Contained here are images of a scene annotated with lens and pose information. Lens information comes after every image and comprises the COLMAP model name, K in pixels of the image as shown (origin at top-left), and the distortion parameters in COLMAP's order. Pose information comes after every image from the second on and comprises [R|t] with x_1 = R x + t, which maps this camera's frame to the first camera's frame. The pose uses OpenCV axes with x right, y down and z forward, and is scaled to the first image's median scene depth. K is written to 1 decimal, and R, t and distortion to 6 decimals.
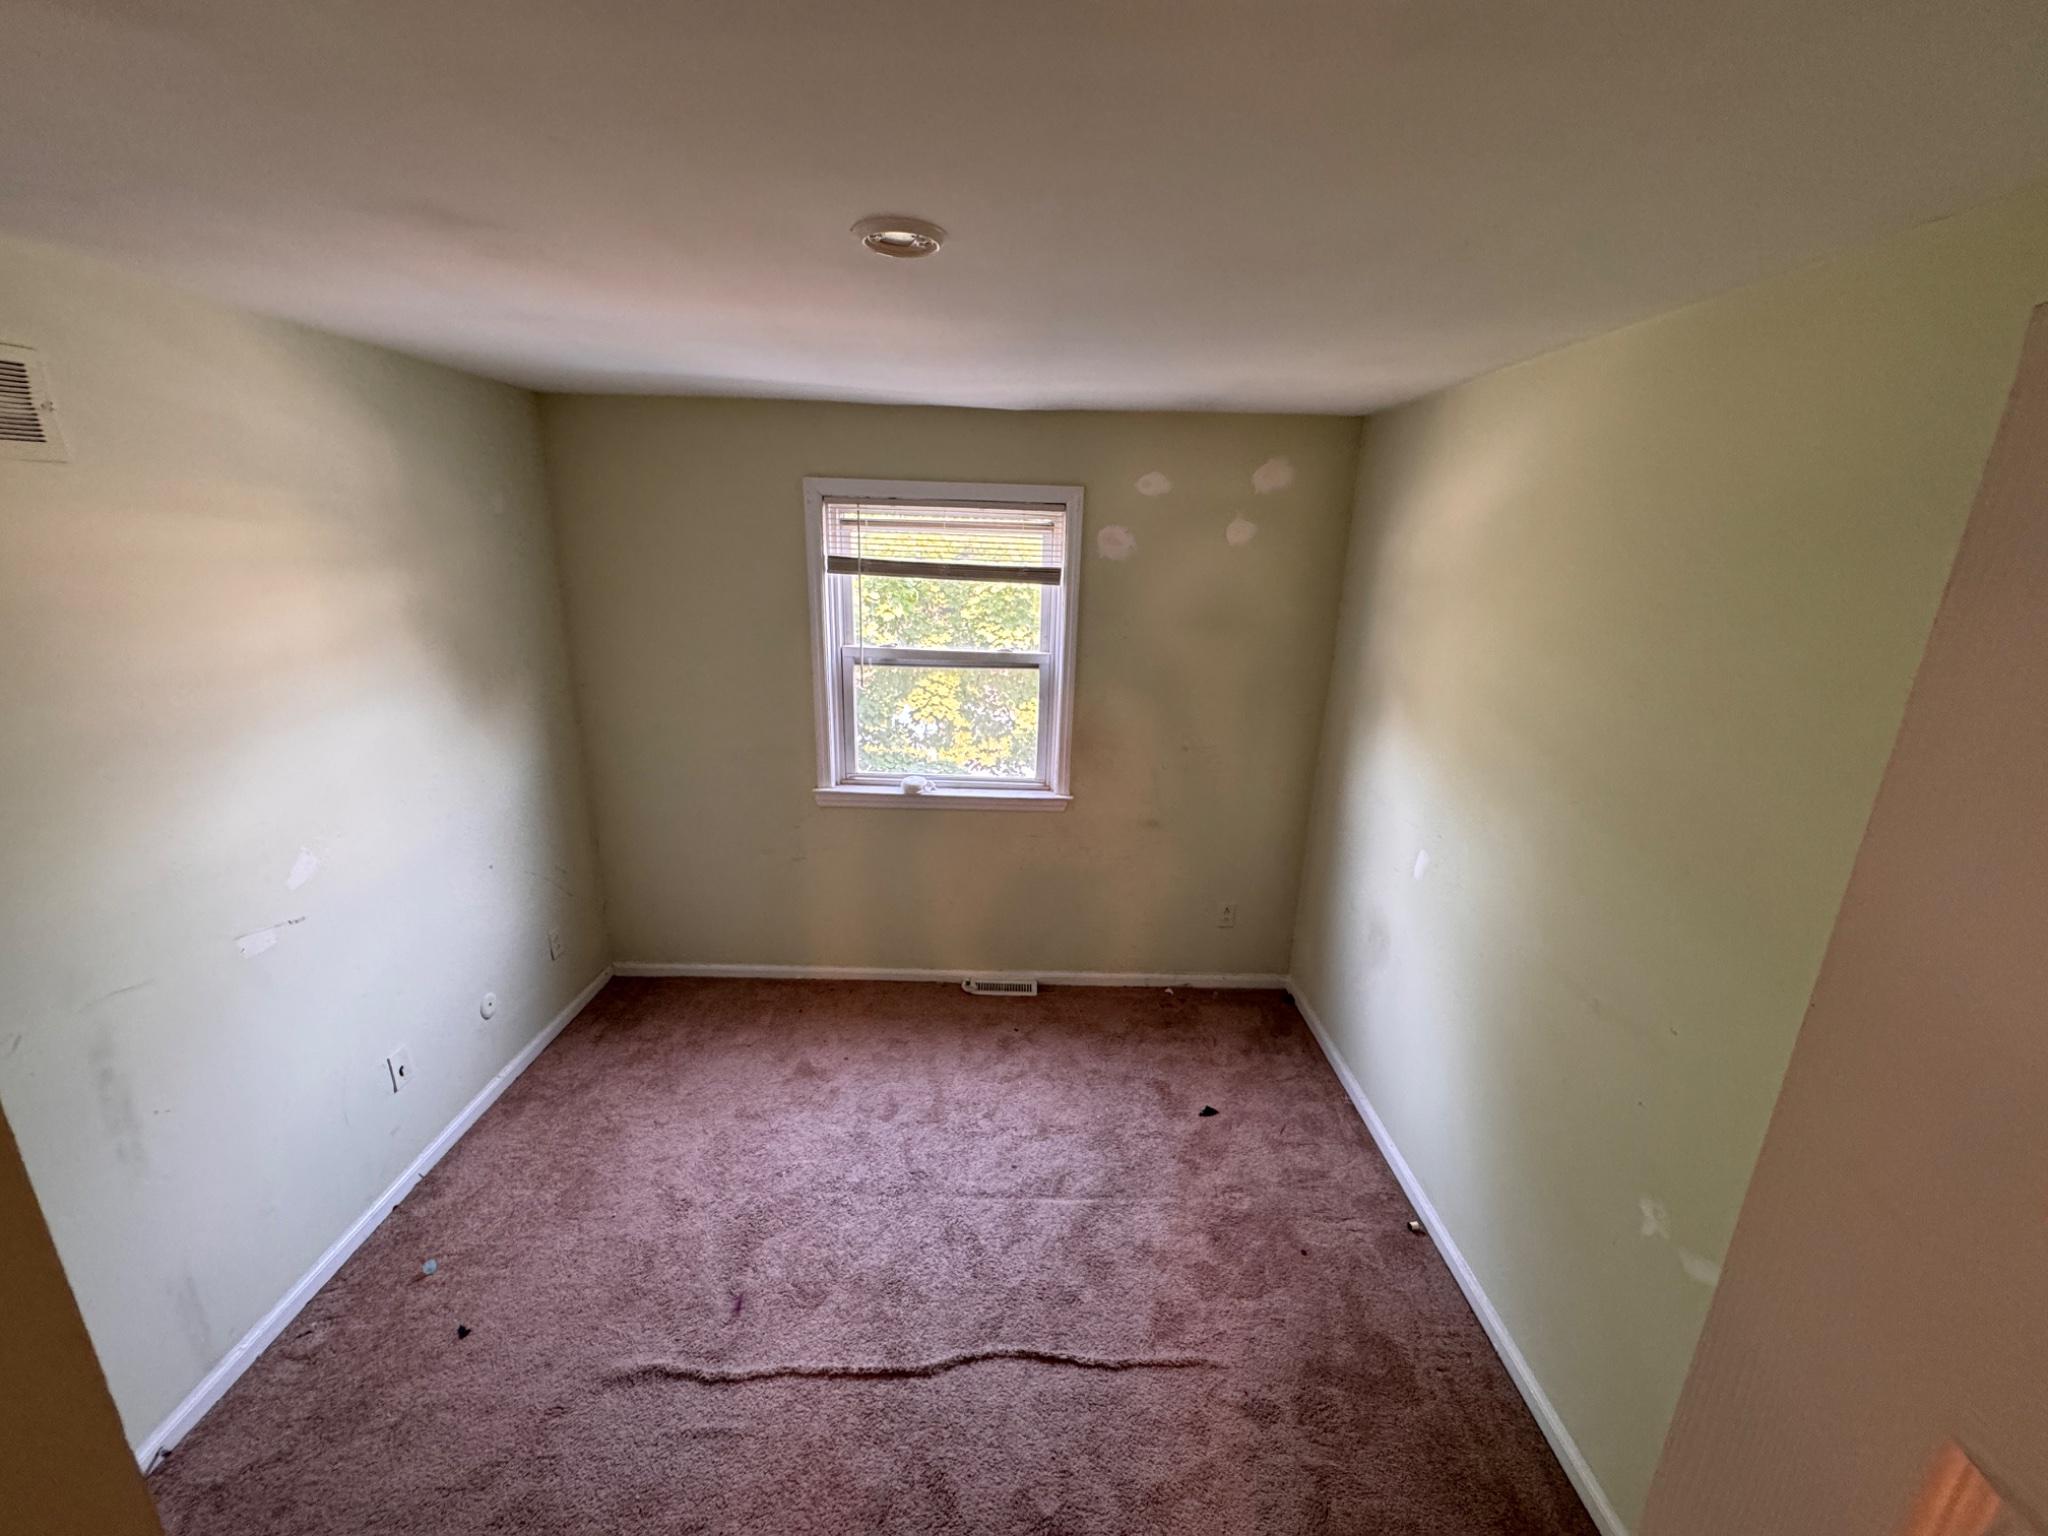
lens RADIAL K [[820.7, 0, 1025.6], [0, 820.7, 764.0], [0, 0, 1]] dist [-0.001633, -0.000277]
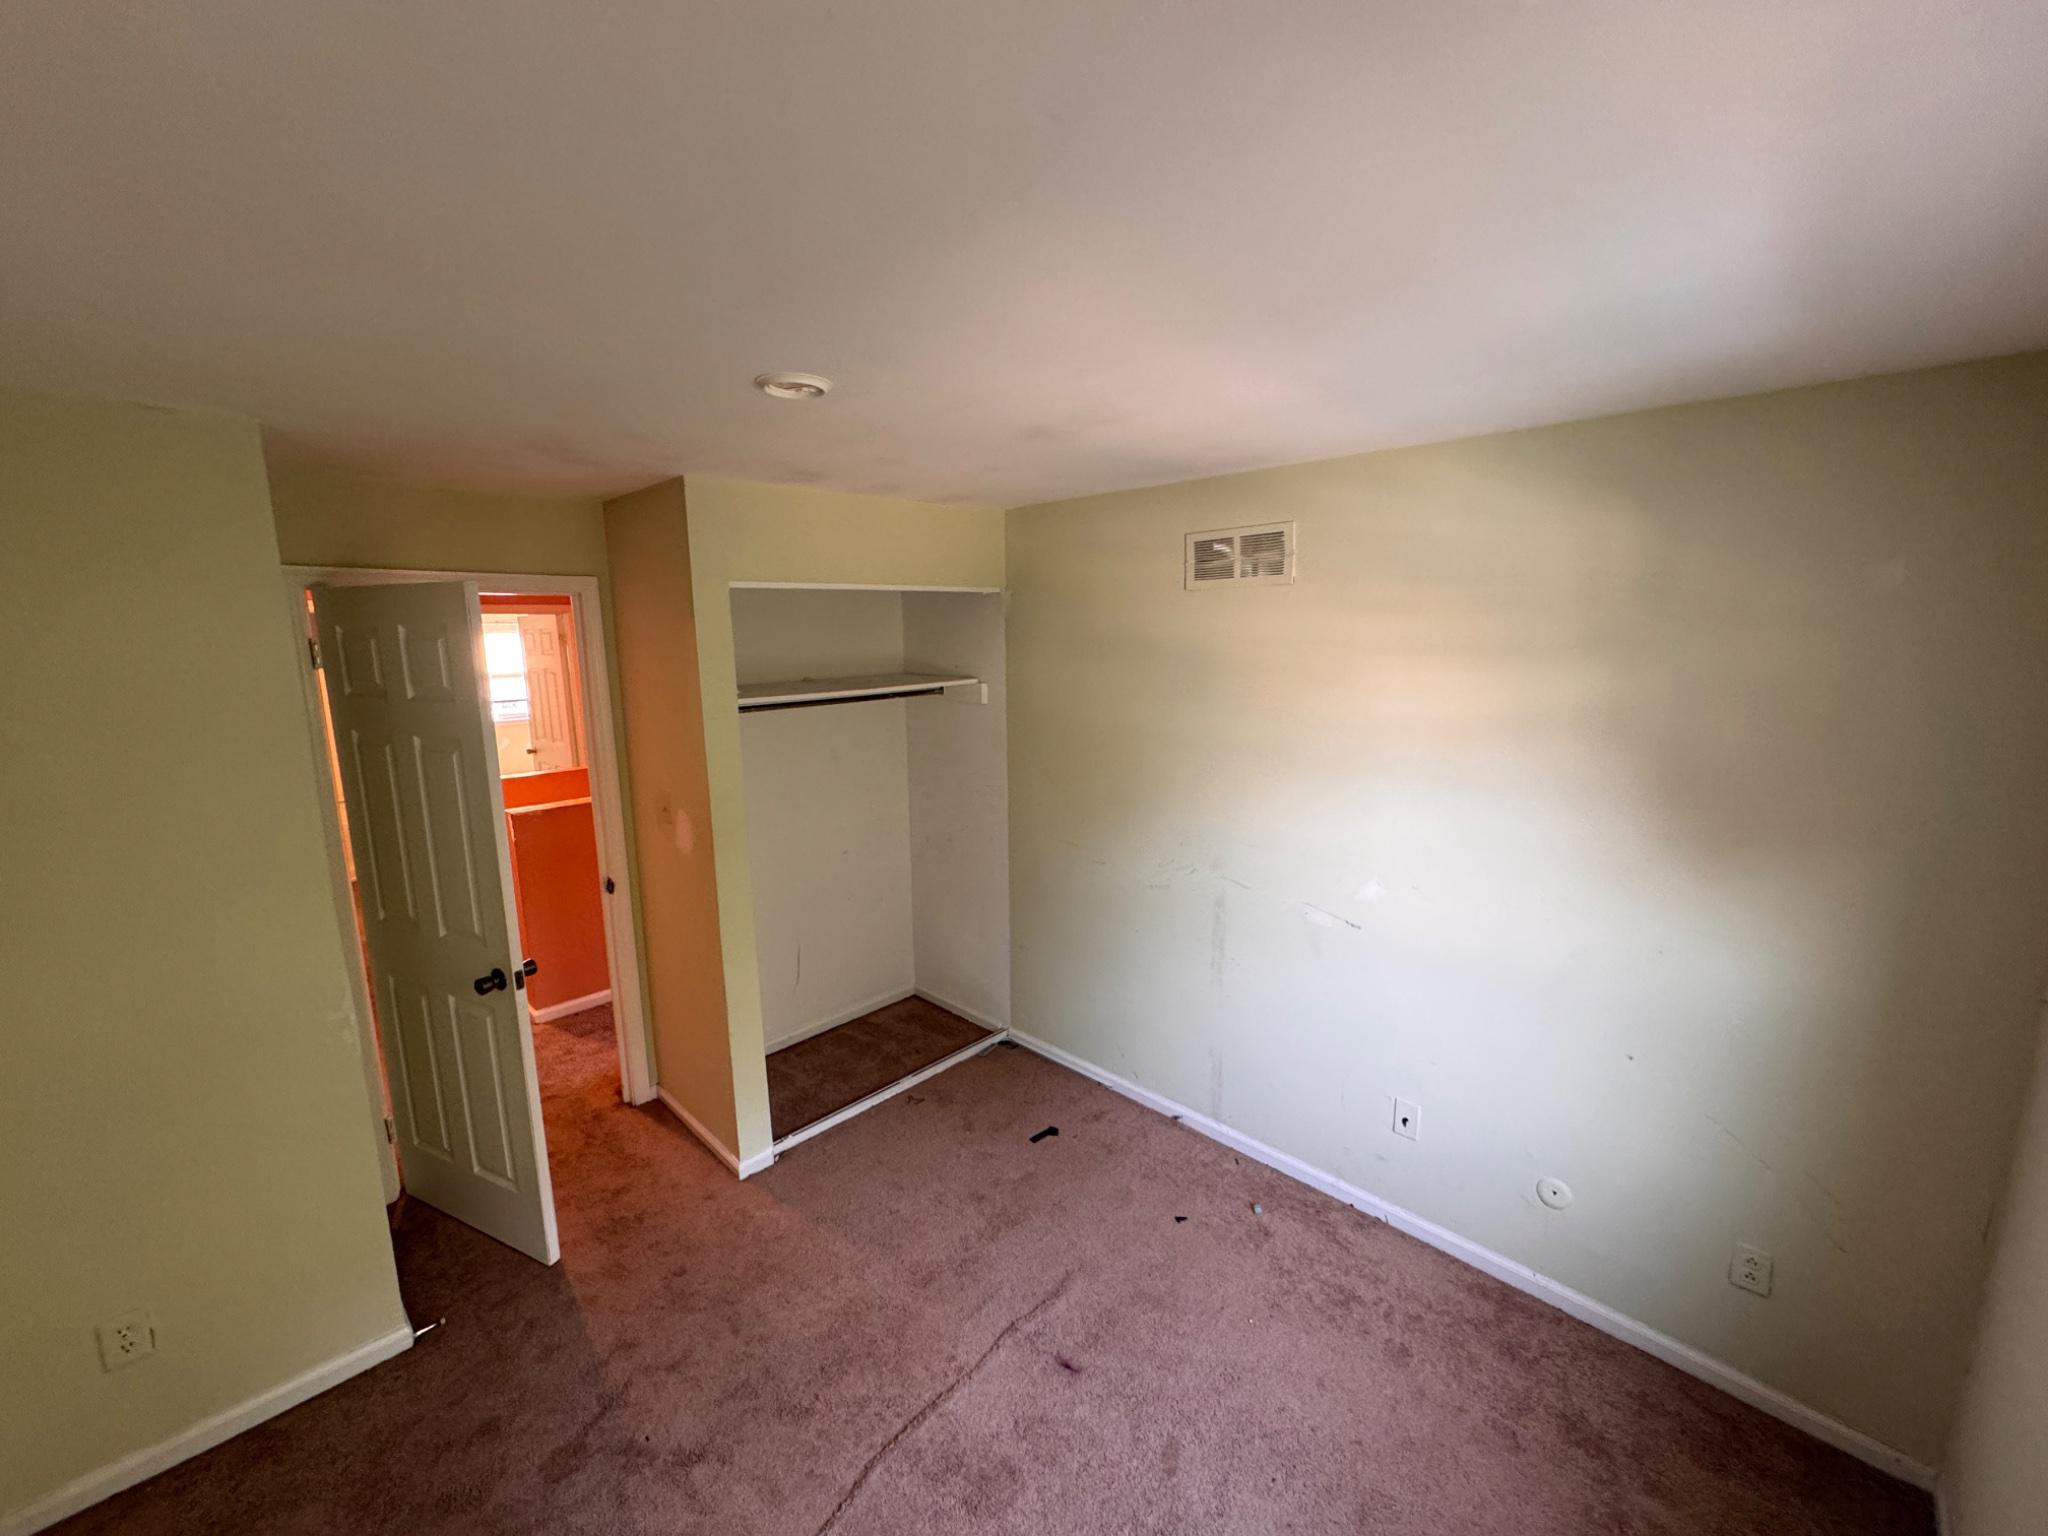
lens RADIAL K [[820.7, 0, 1020.6], [0, 820.7, 762.8], [0, 0, 1]] dist [-0.001633, -0.000277]
pose [[-0.716426, 0.100822, -0.690340, 0.322320], [-0.192053, 0.922771, 0.334079, -0.361614], [0.670709, 0.371925, -0.641734, 1.371151]]
